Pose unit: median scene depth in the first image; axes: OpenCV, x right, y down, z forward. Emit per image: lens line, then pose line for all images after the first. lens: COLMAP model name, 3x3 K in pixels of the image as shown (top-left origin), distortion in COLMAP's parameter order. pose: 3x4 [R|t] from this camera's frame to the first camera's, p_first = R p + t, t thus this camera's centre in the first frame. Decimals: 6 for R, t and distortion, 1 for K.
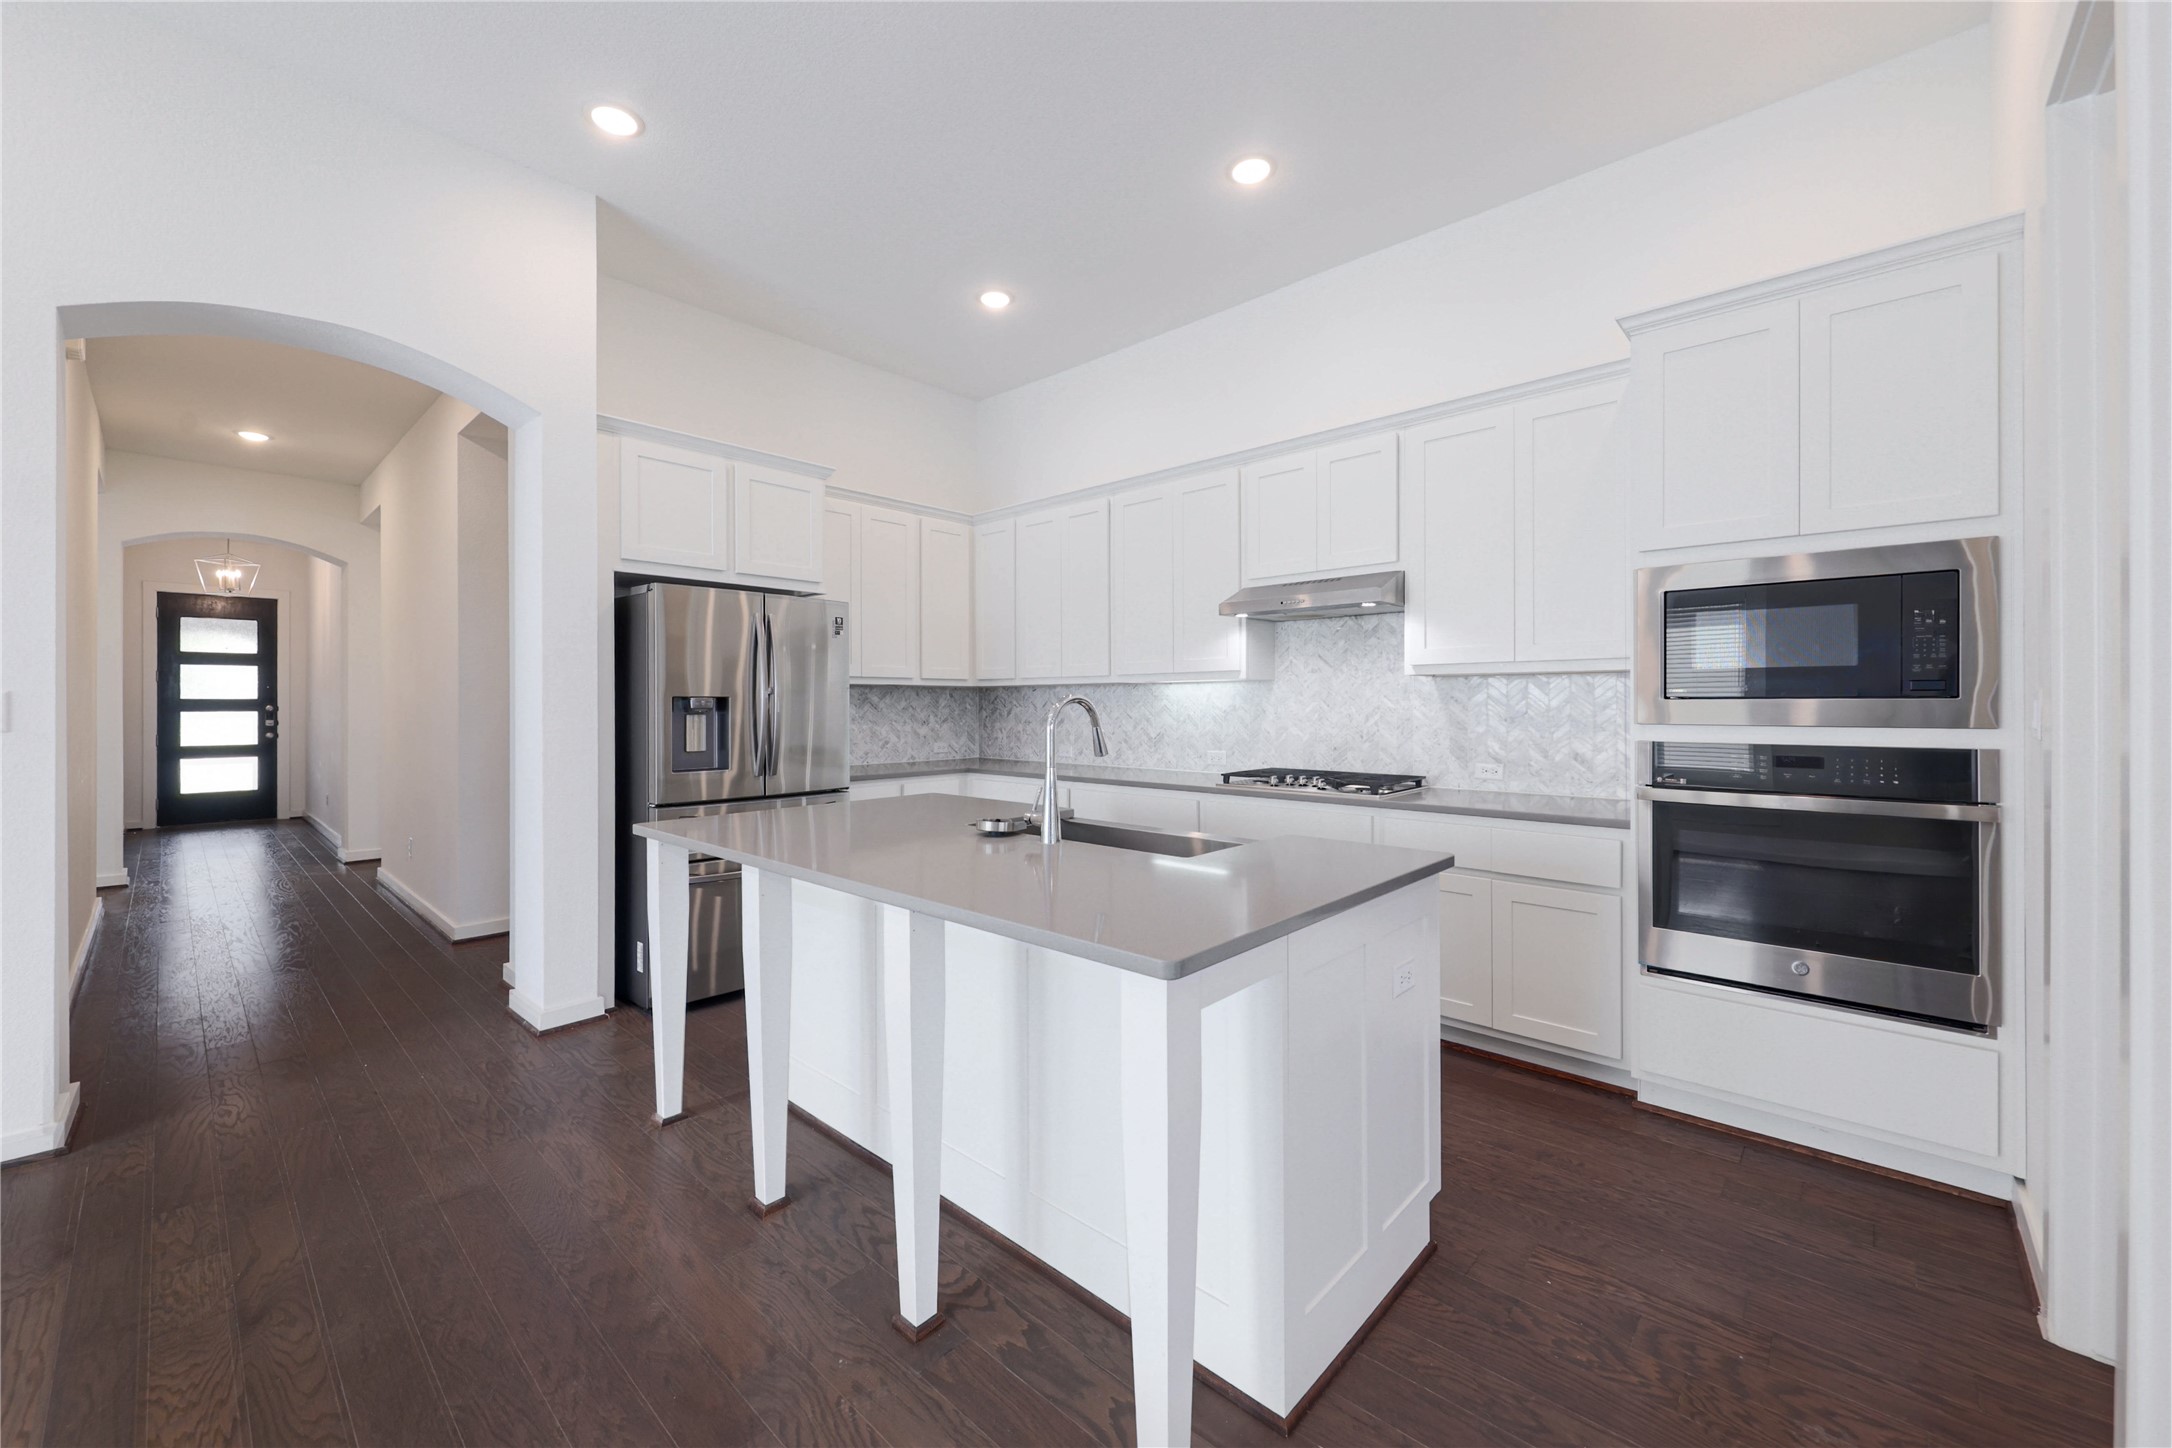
lens RADIAL K [[849.5, 0, 1086.1], [0, 849.5, 701.6], [0, 0, 1]] dist [-0.000401, 0.000045]
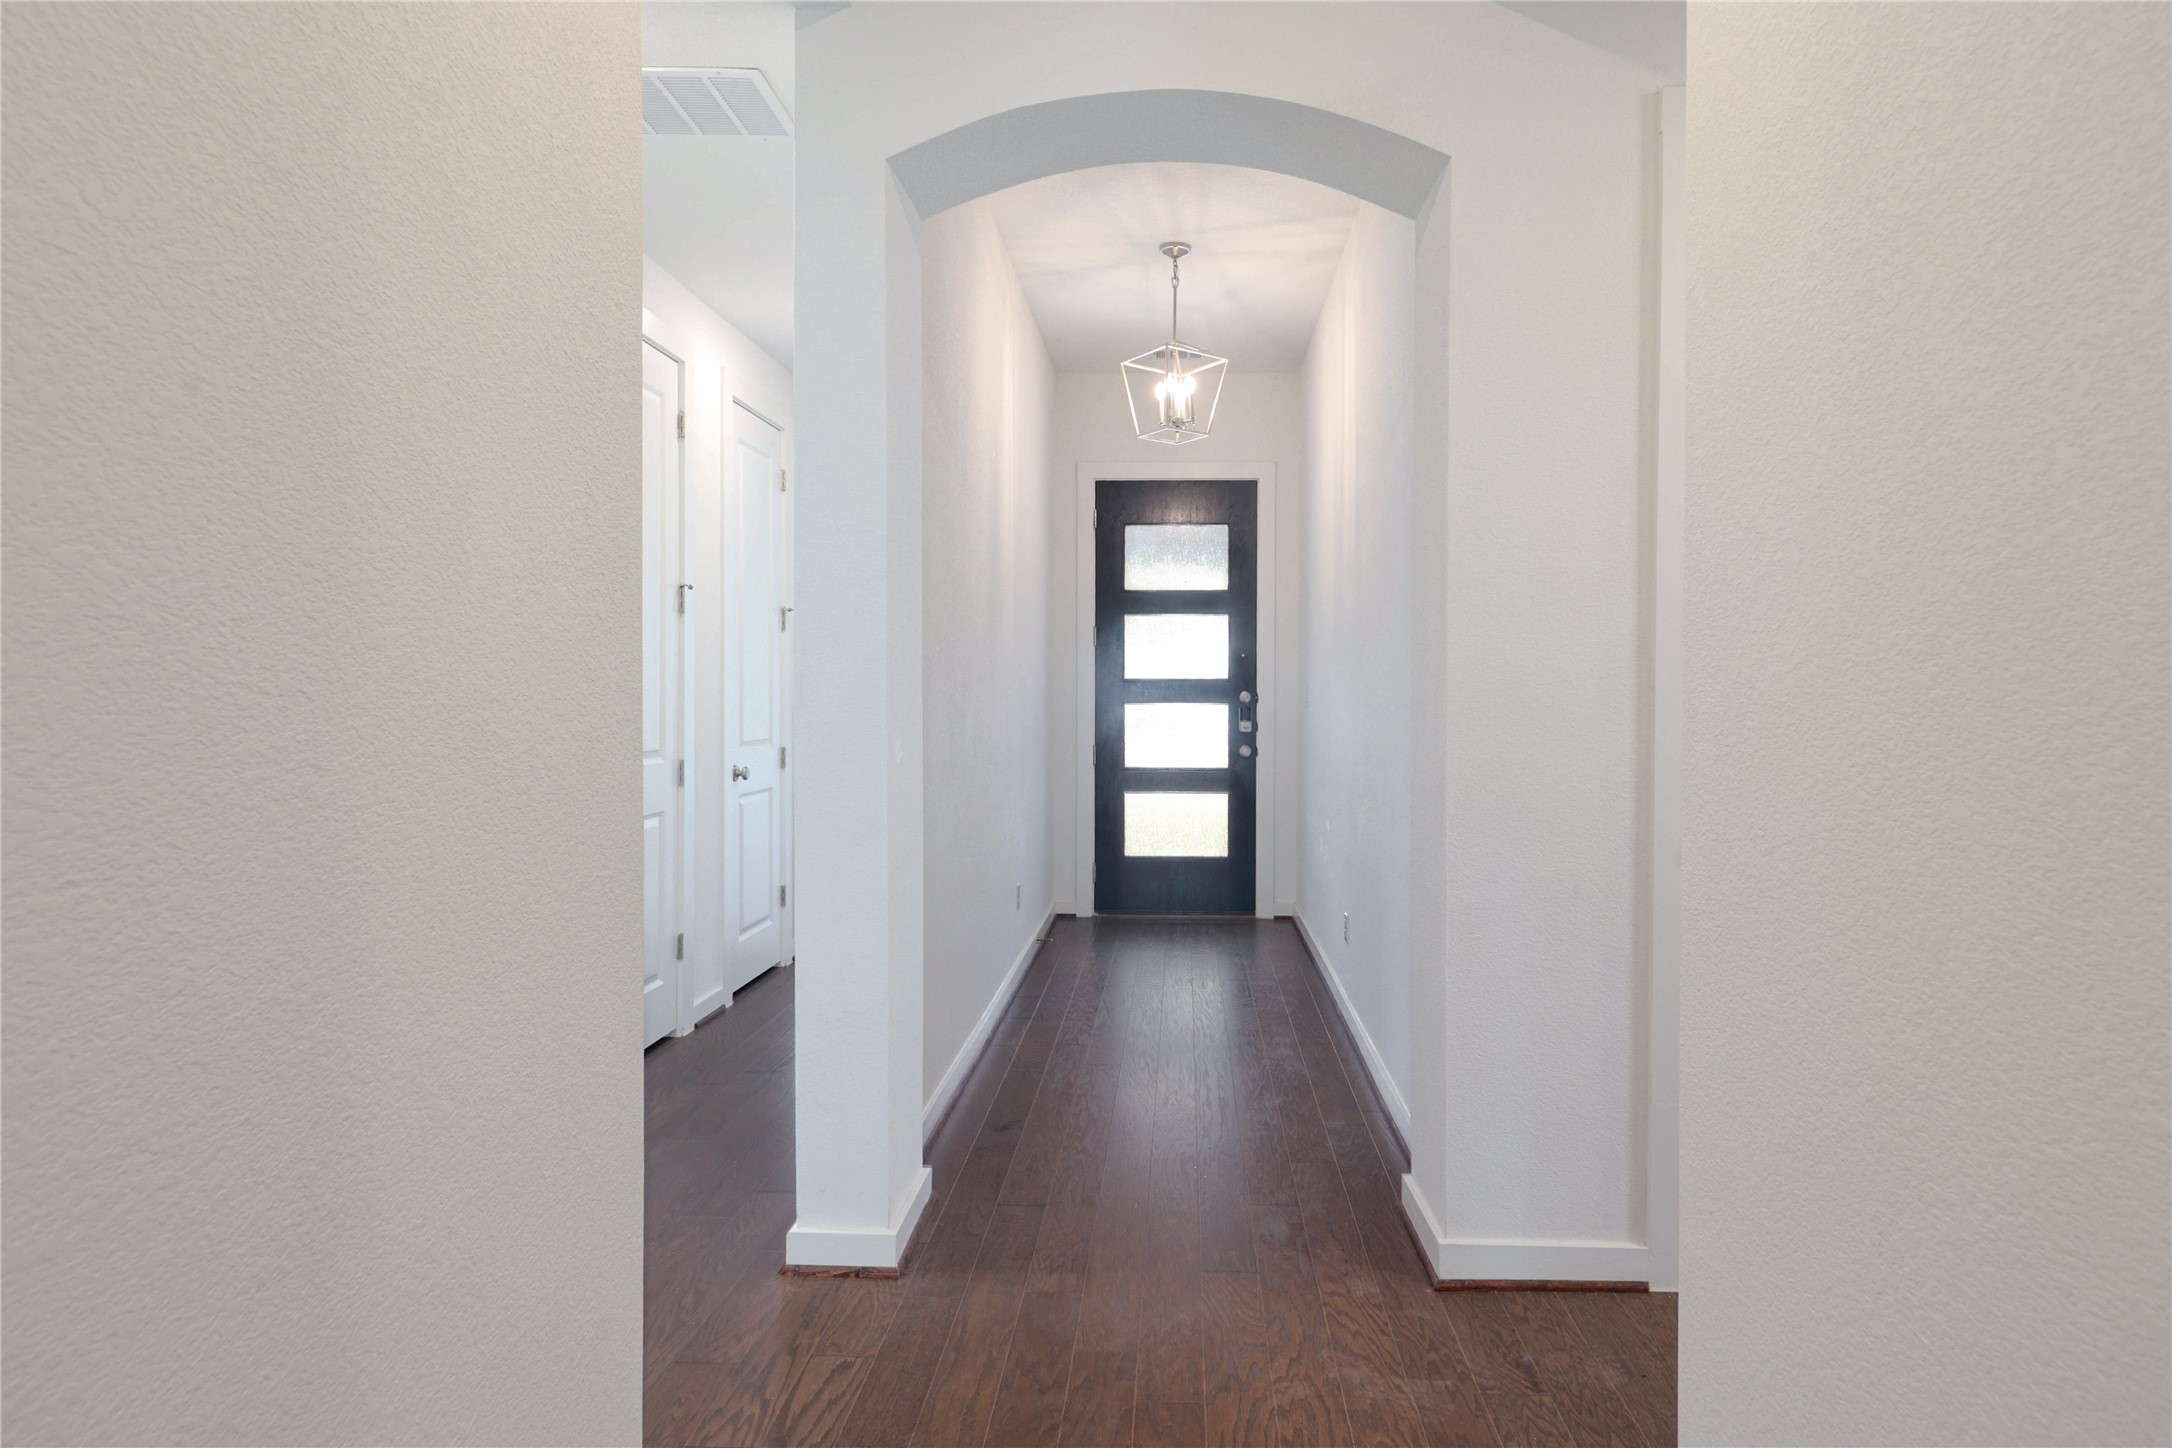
lens RADIAL K [[1133.9, 0, 1089.0], [0, 1133.9, 715.8], [0, 0, 1]] dist [-0.001341, 0.000068]
pose [[0.613016, 0.007380, -0.790036, -0.497051], [-0.001818, 0.999967, 0.007931, 0.013820], [0.790068, -0.003425, 0.613009, 0.525261]]
